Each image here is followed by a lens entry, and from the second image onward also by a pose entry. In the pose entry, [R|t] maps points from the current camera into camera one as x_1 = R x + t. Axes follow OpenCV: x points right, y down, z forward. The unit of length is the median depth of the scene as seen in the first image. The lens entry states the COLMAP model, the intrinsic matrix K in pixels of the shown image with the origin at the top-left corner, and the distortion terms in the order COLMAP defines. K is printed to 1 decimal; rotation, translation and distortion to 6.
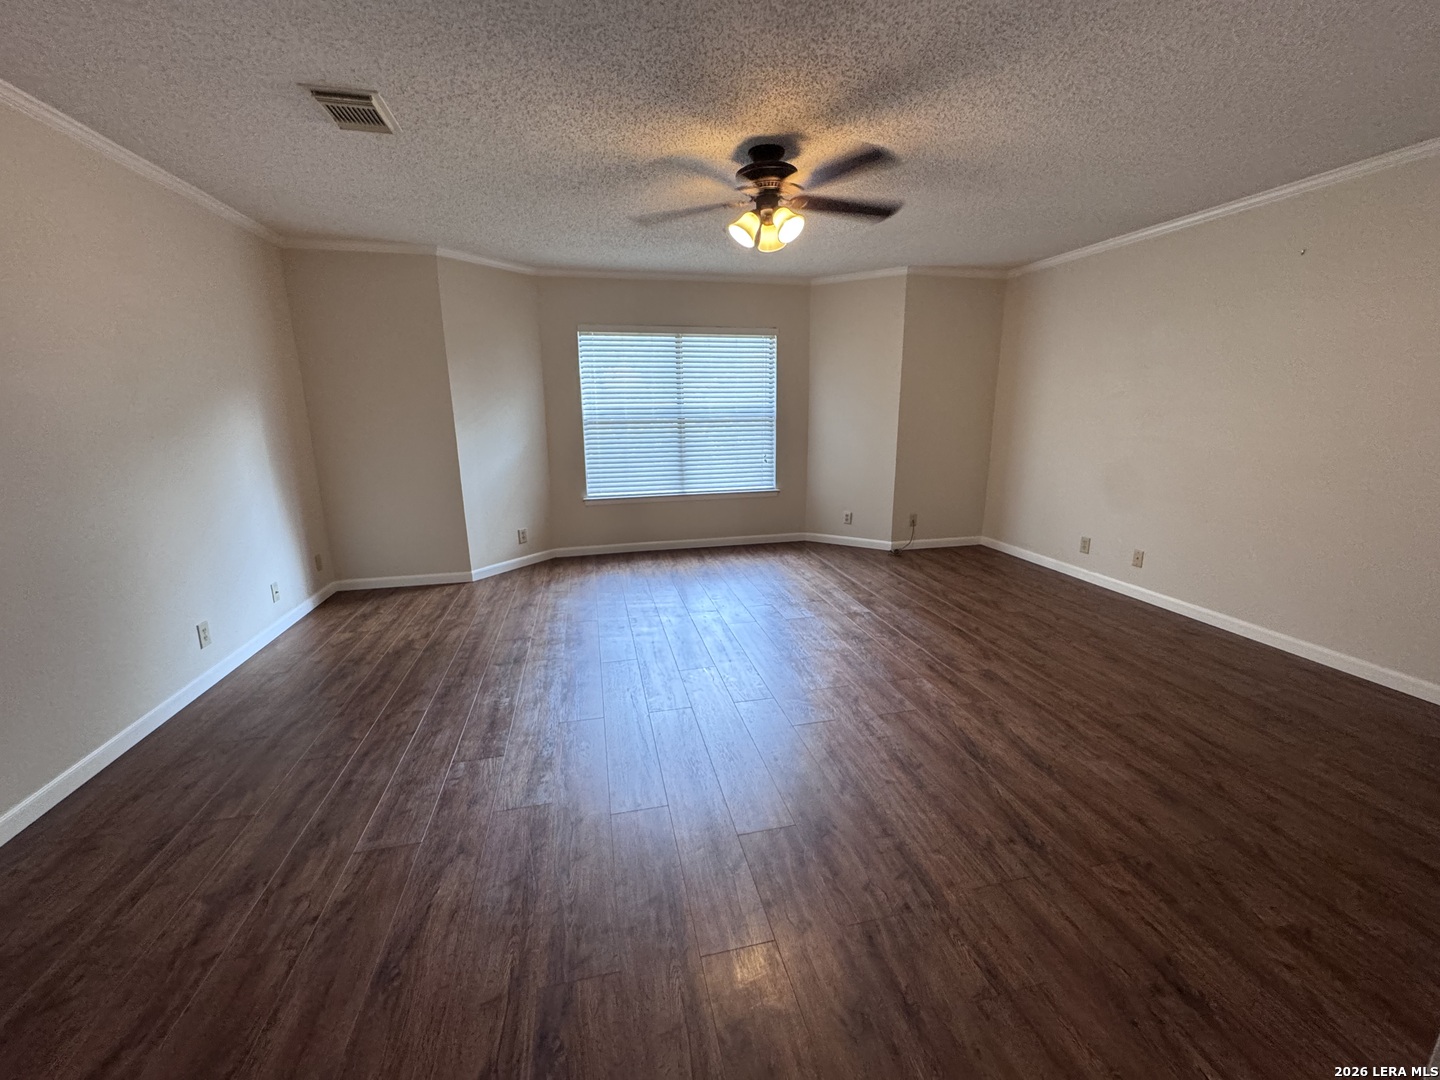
lens RADIAL K [[577.2, 0, 720.0], [0, 577.2, 539.6], [0, 0, 1]] dist [0.000091, -0.000467]
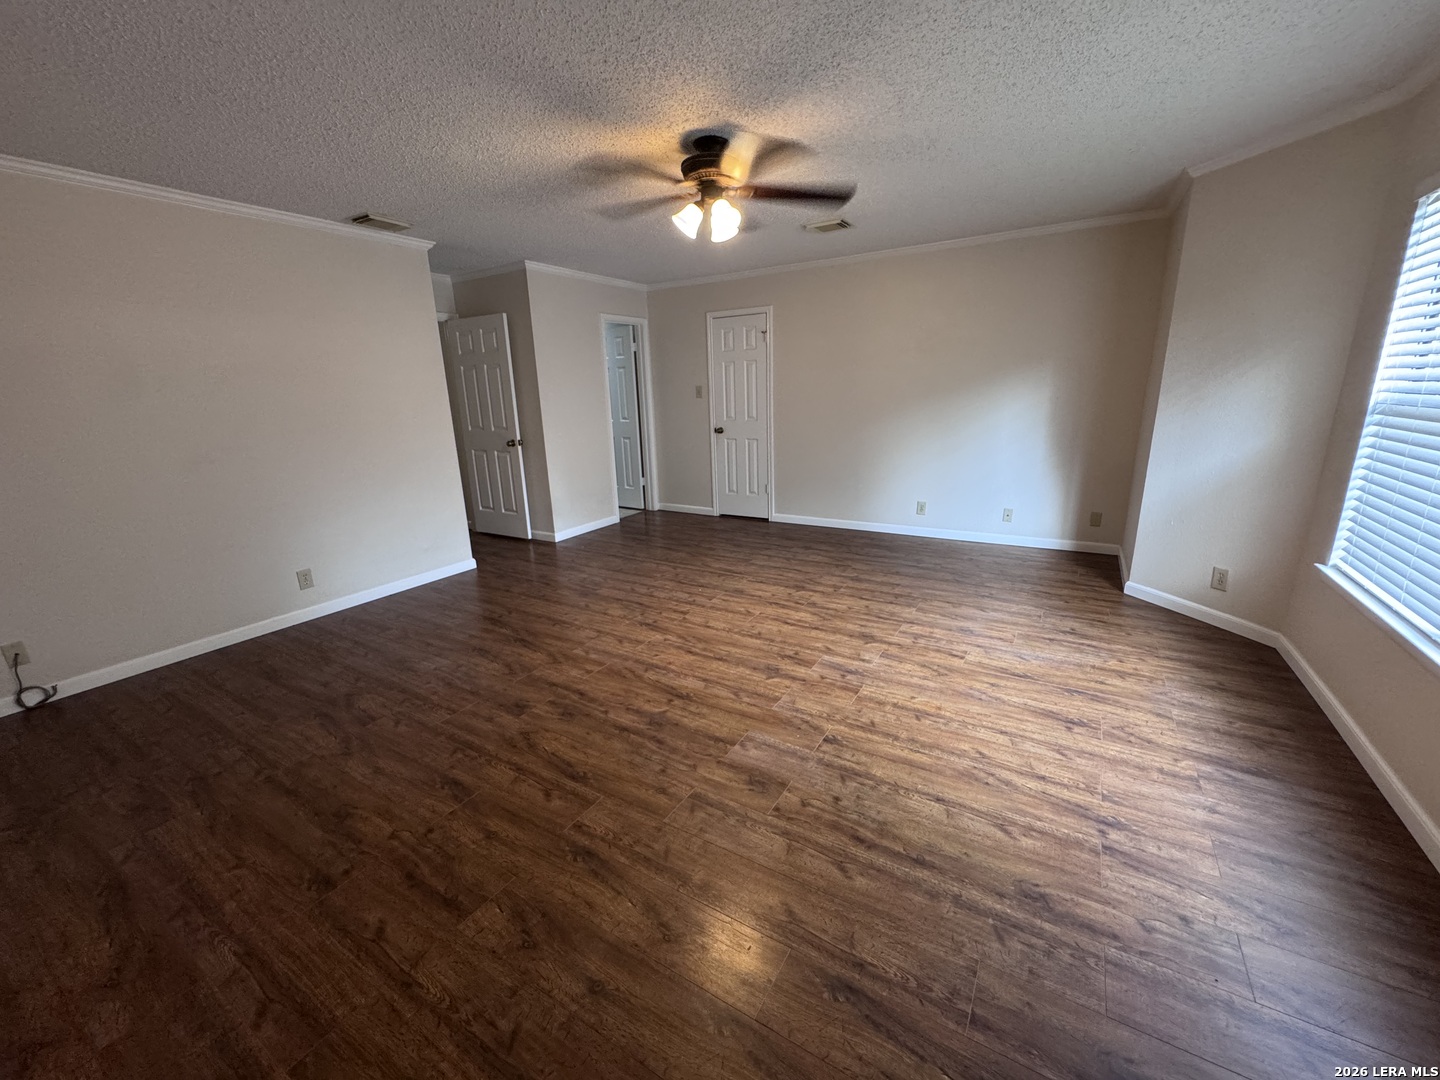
lens RADIAL K [[577.2, 0, 720.9], [0, 577.2, 538.1], [0, 0, 1]] dist [0.000091, -0.000467]
pose [[-0.697137, 0.211120, -0.685149, 0.692519], [-0.124734, 0.905368, 0.405894, -0.347830], [0.706004, 0.368425, -0.604832, 1.429995]]
